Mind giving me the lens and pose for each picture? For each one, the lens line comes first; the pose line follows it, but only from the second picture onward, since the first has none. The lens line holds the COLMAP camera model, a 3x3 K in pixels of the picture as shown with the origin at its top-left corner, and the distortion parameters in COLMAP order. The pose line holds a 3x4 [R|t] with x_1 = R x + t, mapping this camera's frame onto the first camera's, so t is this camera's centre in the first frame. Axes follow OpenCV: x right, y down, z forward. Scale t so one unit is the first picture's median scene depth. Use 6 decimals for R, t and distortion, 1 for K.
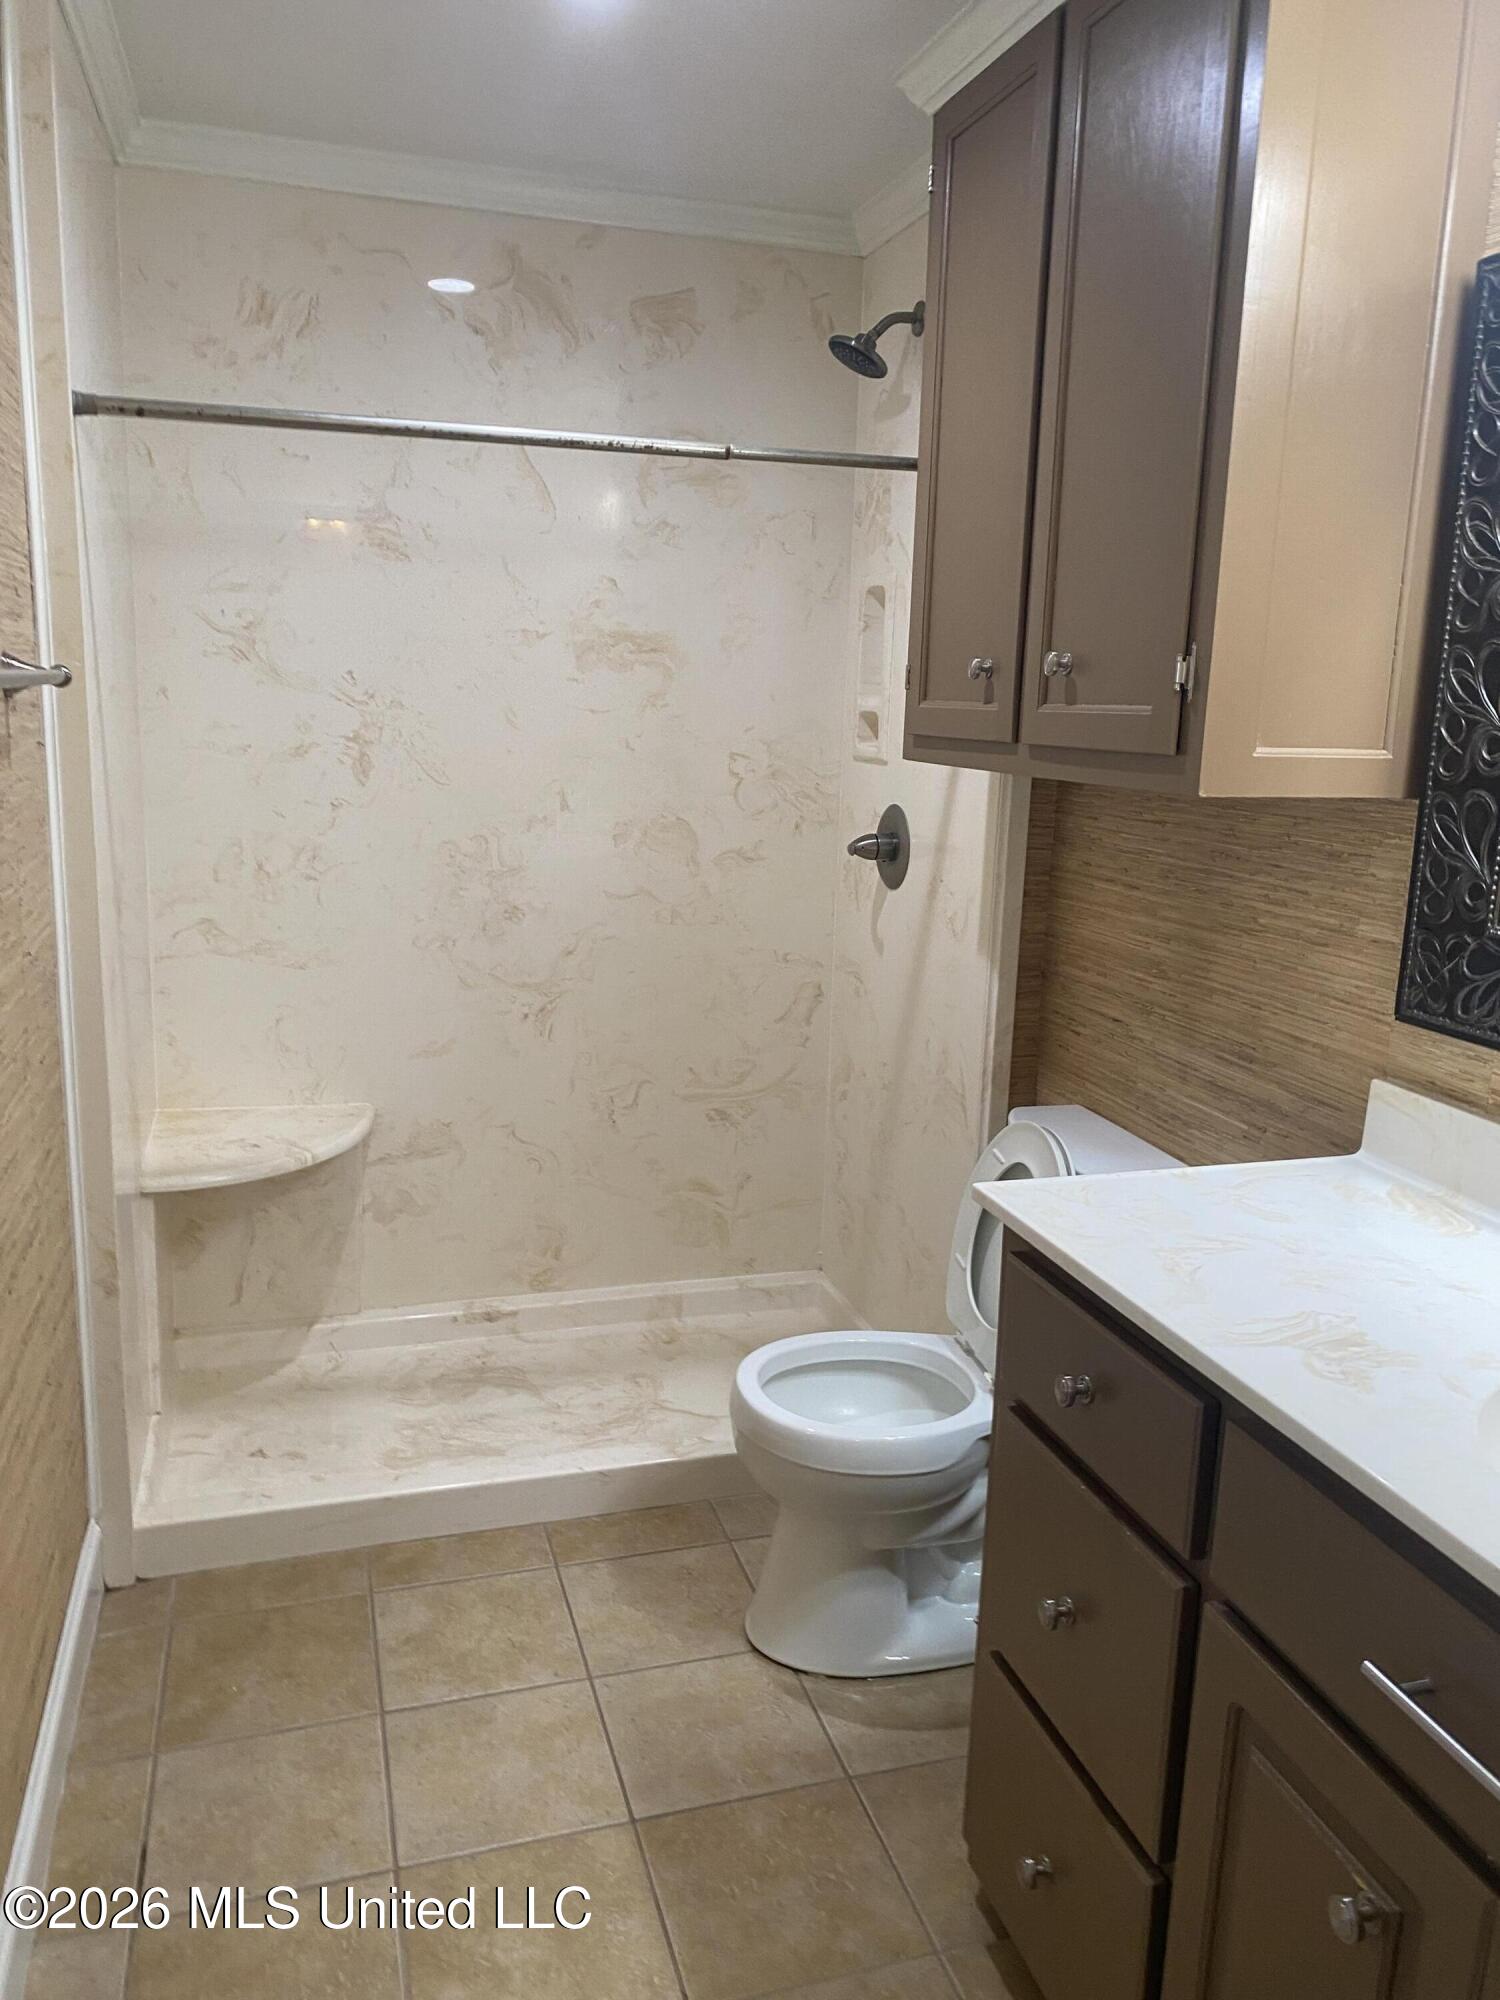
lens RADIAL K [[1520.3, 0, 768.4], [0, 1520.3, 1003.9], [0, 0, 1]] dist [0.045775, -0.041140]
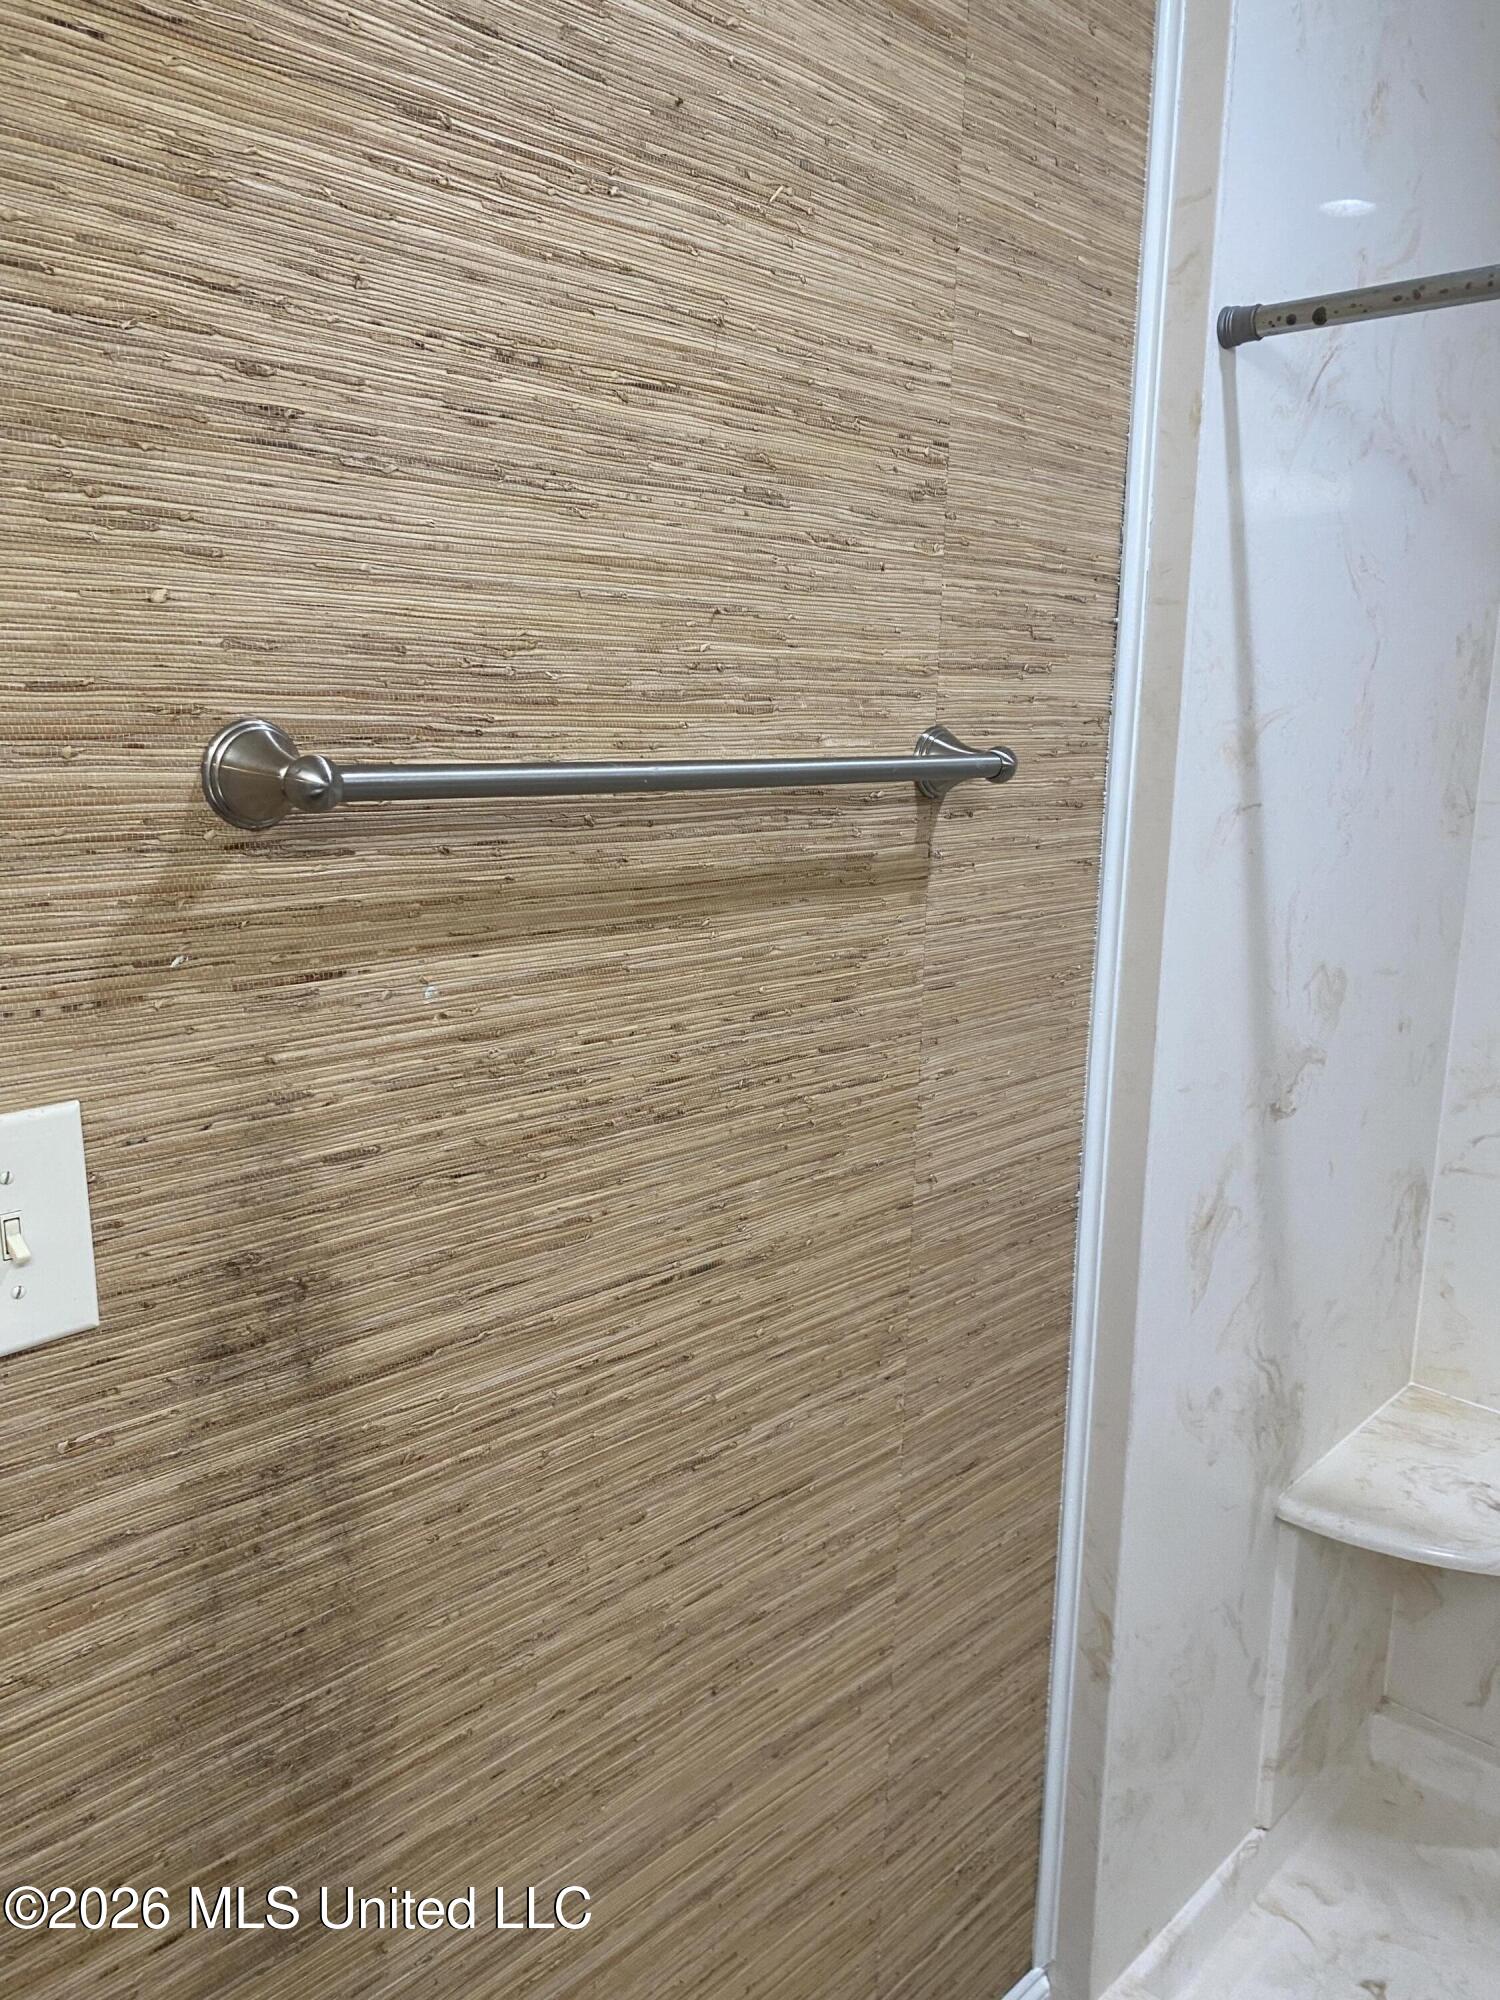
lens RADIAL K [[1520.3, 0, 745.0], [0, 1520.3, 1007.2], [0, 0, 1]] dist [0.045775, -0.041140]
pose [[0.489868, 0.150606, -0.858689, 0.020728], [-0.184880, 0.980509, 0.066501, -0.094091], [0.851968, 0.126178, 0.508164, 0.411935]]
